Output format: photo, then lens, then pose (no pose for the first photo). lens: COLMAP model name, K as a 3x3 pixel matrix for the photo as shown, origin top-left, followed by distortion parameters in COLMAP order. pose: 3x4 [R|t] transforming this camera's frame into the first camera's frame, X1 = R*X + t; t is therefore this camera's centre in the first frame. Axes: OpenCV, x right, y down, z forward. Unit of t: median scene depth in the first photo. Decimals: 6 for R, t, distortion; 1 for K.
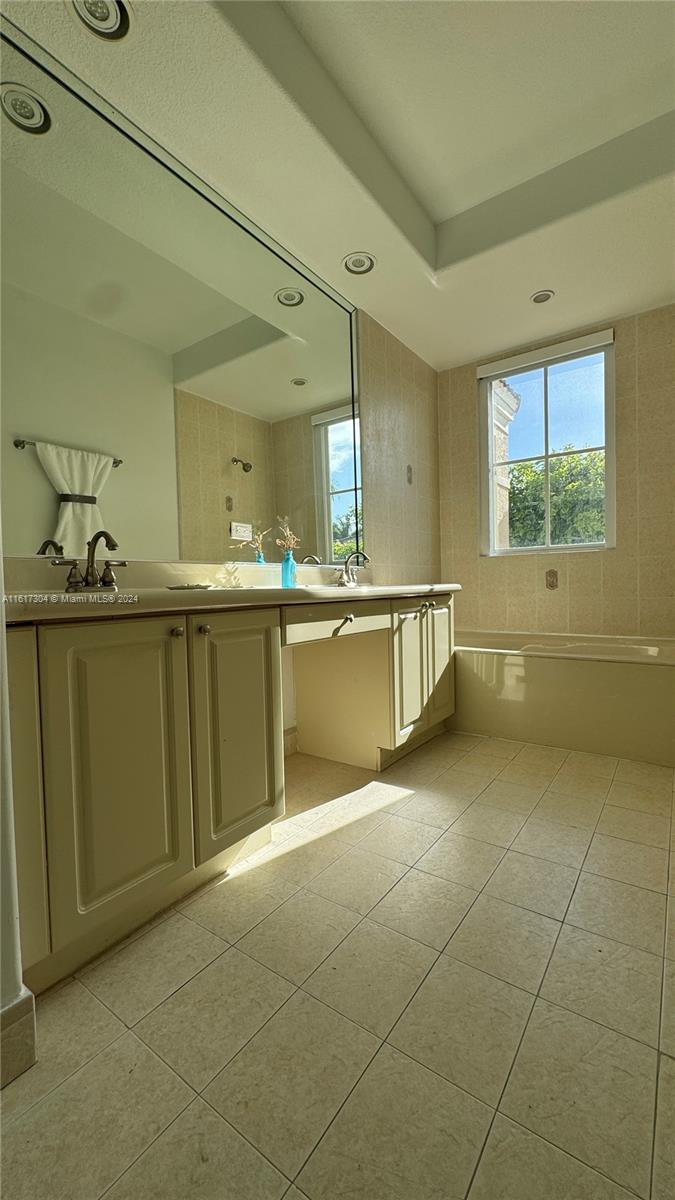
lens RADIAL K [[480.5, 0, 337.5], [0, 480.5, 600.0], [0, 0, 1]] dist [-0.000520, -0.000038]
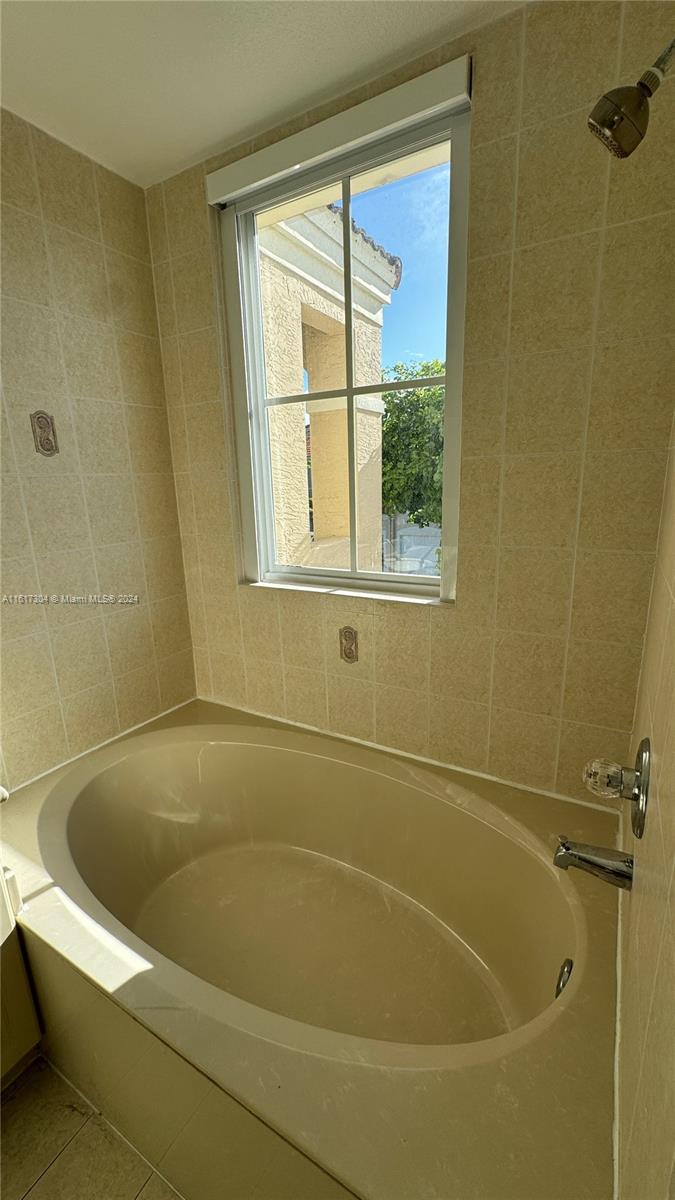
lens RADIAL K [[483.0, 0, 337.5], [0, 483.0, 600.0], [0, 0, 1]] dist [-0.001051, -0.000247]
pose [[0.995791, -0.024646, 0.088280, 0.520147], [0.005839, 0.978272, 0.207244, -0.268035], [-0.091470, -0.205856, 0.974298, 0.664707]]
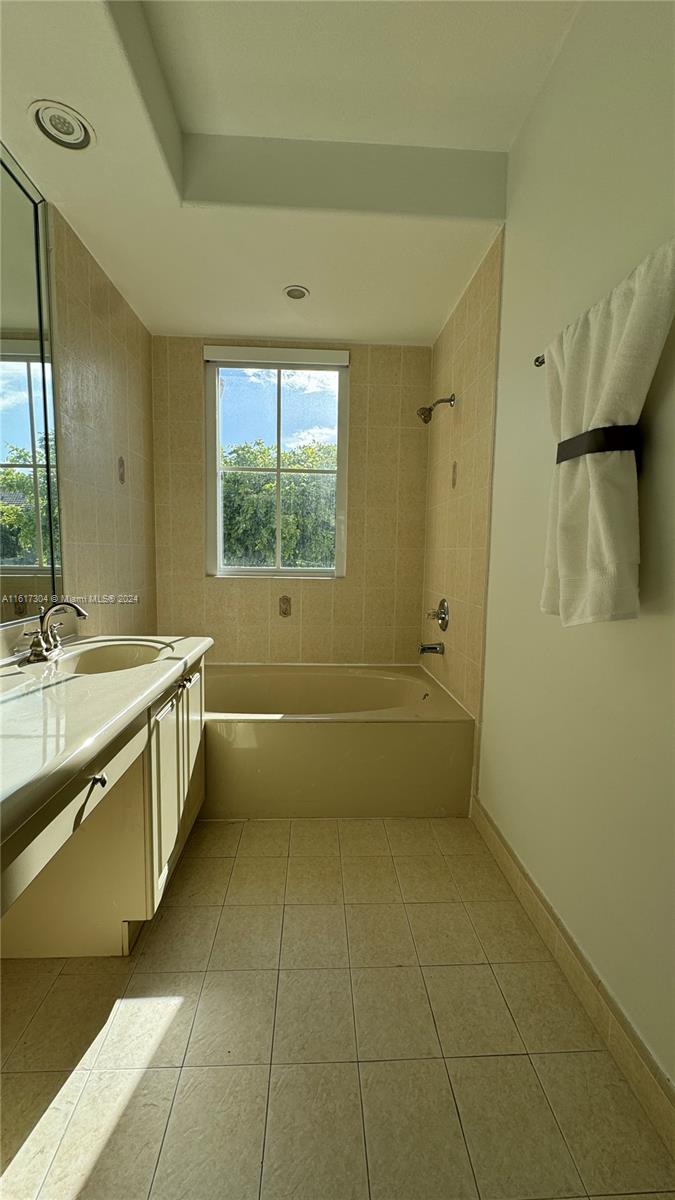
lens RADIAL K [[480.5, 0, 337.5], [0, 480.5, 600.0], [0, 0, 1]] dist [-0.000520, -0.000038]
pose [[0.781719, -0.025554, 0.623107, -0.073702], [-0.015805, 0.998027, 0.060758, -0.151642], [-0.623431, -0.057344, 0.779773, 0.282633]]
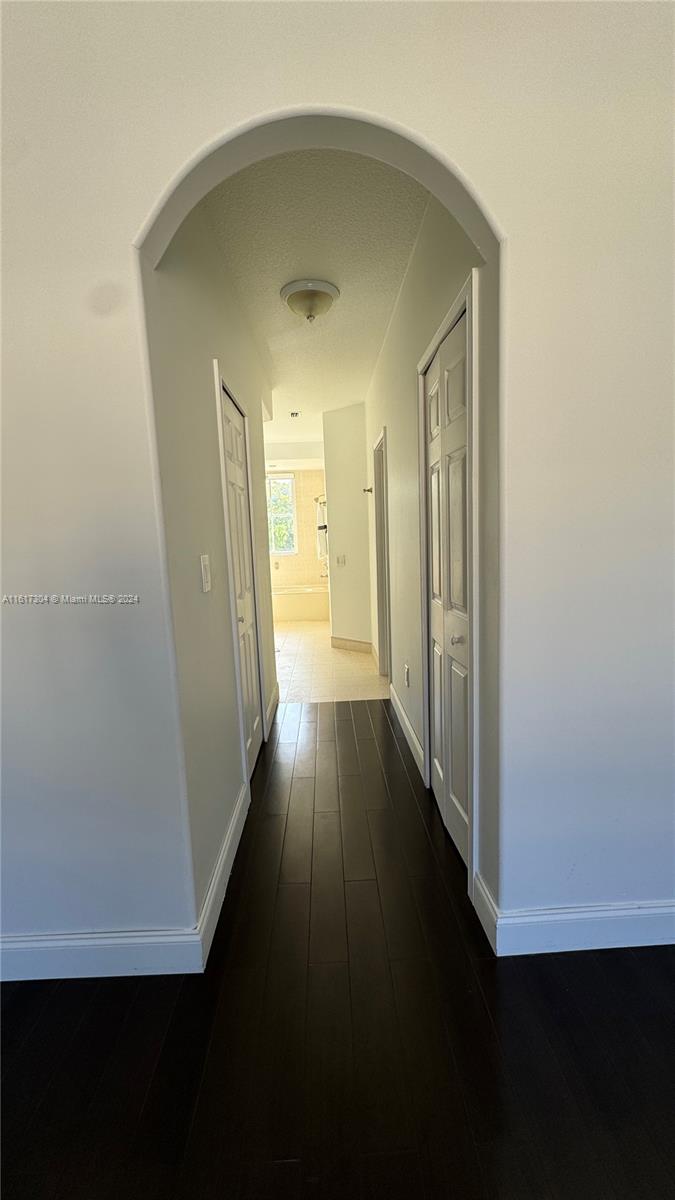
lens RADIAL K [[480.5, 0, 337.5], [0, 480.5, 600.0], [0, 0, 1]] dist [-0.000520, -0.000038]
pose [[0.796931, -0.085288, 0.598019, -1.123201], [0.036073, 0.994935, 0.093822, -0.119069], [-0.602992, -0.053197, 0.795972, -1.653499]]
